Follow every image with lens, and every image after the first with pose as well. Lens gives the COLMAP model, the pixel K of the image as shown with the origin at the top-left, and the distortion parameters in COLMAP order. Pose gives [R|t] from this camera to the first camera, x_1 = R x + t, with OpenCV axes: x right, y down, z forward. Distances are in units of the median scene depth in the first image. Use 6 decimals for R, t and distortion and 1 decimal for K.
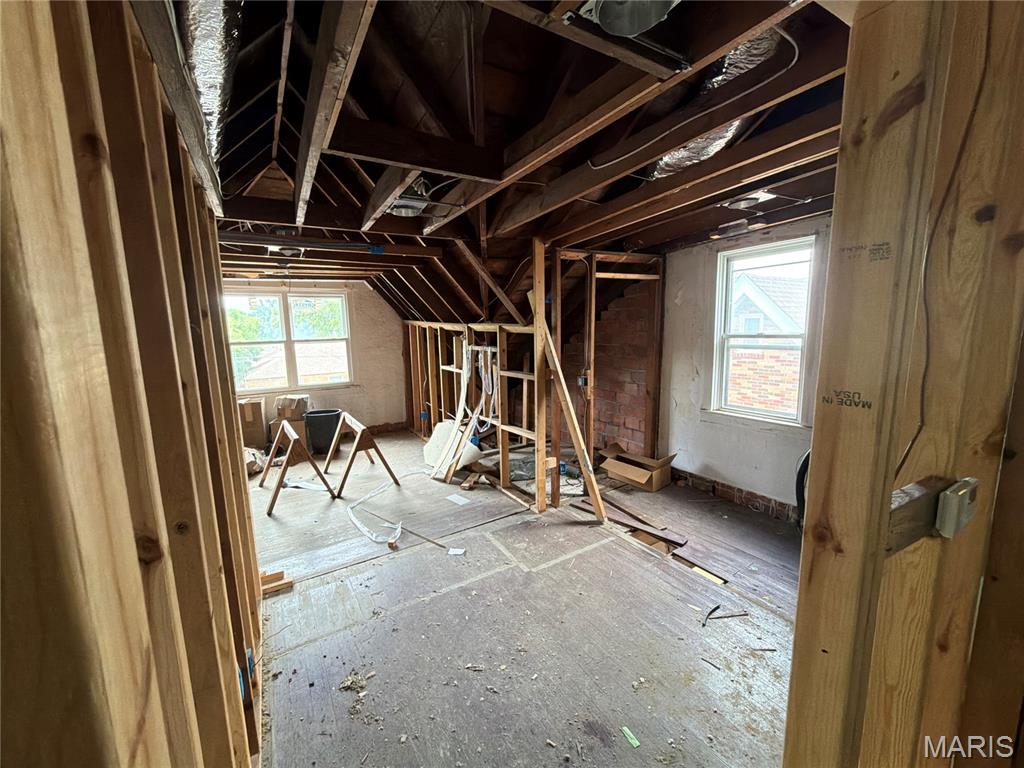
lens RADIAL K [[409.9, 0, 509.2], [0, 409.9, 384.8], [0, 0, 1]] dist [-0.001115, 0.000659]
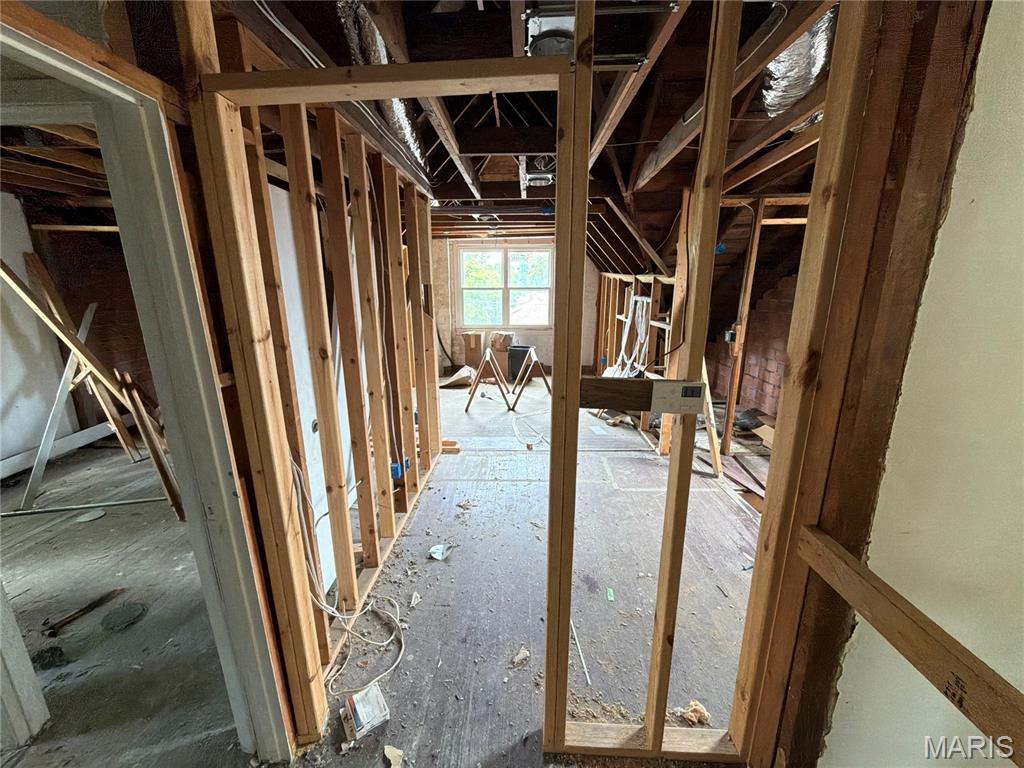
lens RADIAL K [[409.9, 0, 508.9], [0, 409.9, 385.0], [0, 0, 1]] dist [-0.001115, 0.000659]
pose [[0.836159, 0.152918, -0.526740, 0.248865], [-0.095340, 0.986252, 0.134973, 0.021558], [0.540138, -0.062640, 0.839242, -0.094766]]
